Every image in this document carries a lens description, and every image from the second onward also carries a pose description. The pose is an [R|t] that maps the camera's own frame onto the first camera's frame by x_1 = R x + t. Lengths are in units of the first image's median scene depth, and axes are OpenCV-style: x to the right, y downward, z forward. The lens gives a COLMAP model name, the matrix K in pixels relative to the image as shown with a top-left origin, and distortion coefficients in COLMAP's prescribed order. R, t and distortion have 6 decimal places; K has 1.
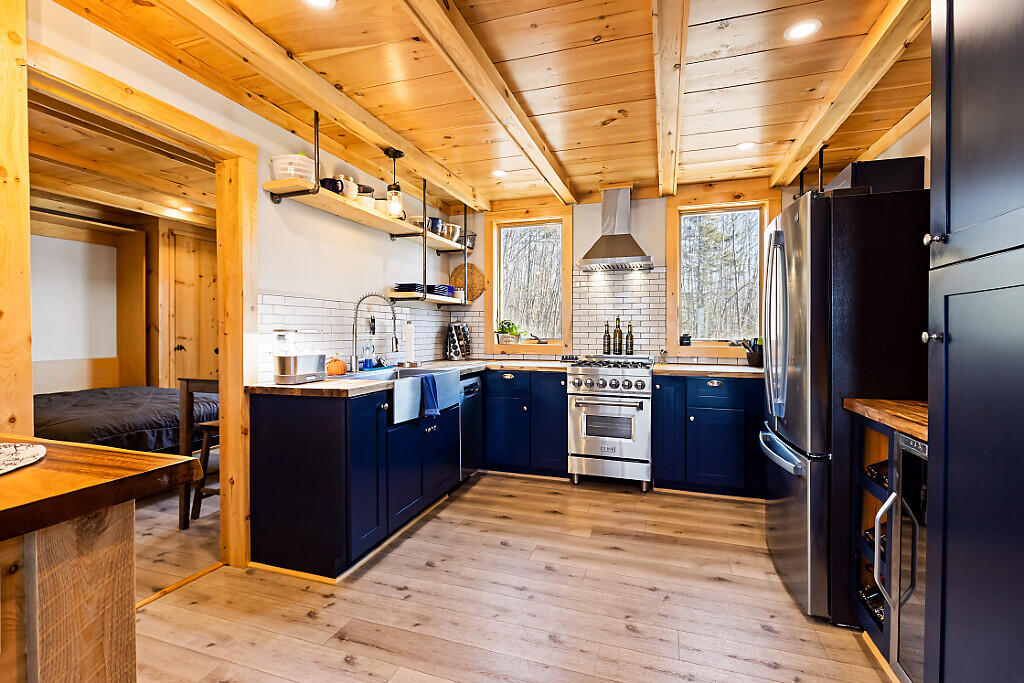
lens RADIAL K [[461.4, 0, 512.0], [0, 461.4, 341.5], [0, 0, 1]] dist [-0.001669, -0.000319]
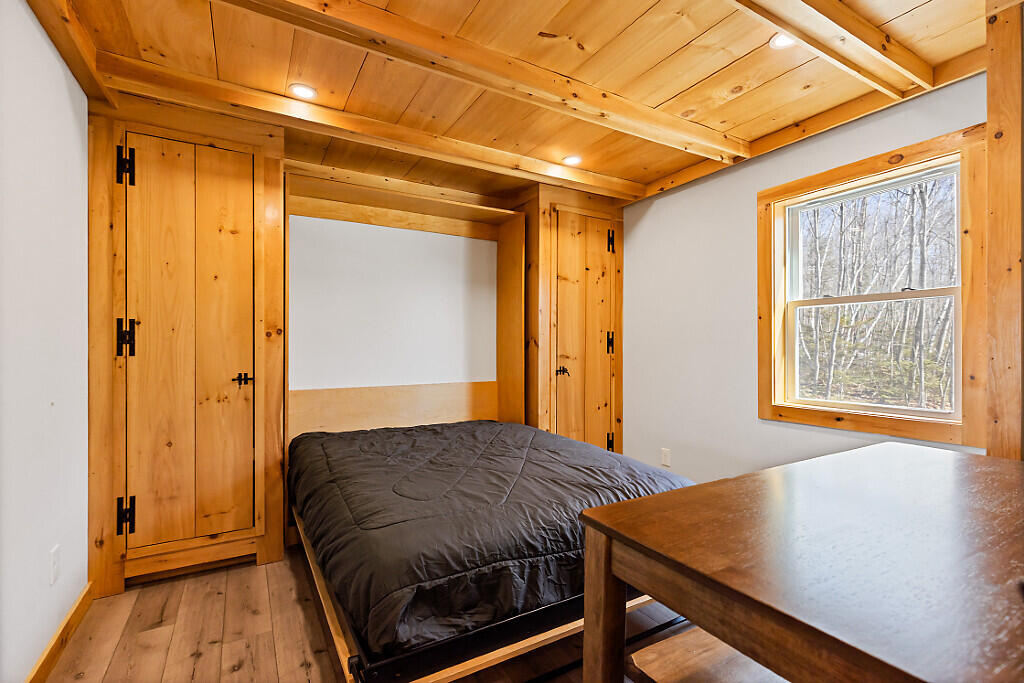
lens RADIAL K [[461.4, 0, 512.0], [0, 461.4, 341.5], [0, 0, 1]] dist [-0.001669, -0.000319]
pose [[0.752068, -0.013986, -0.658937, -0.323425], [-0.008615, 0.999481, -0.031047, -0.008937], [0.659029, 0.029026, 0.751557, 0.431947]]
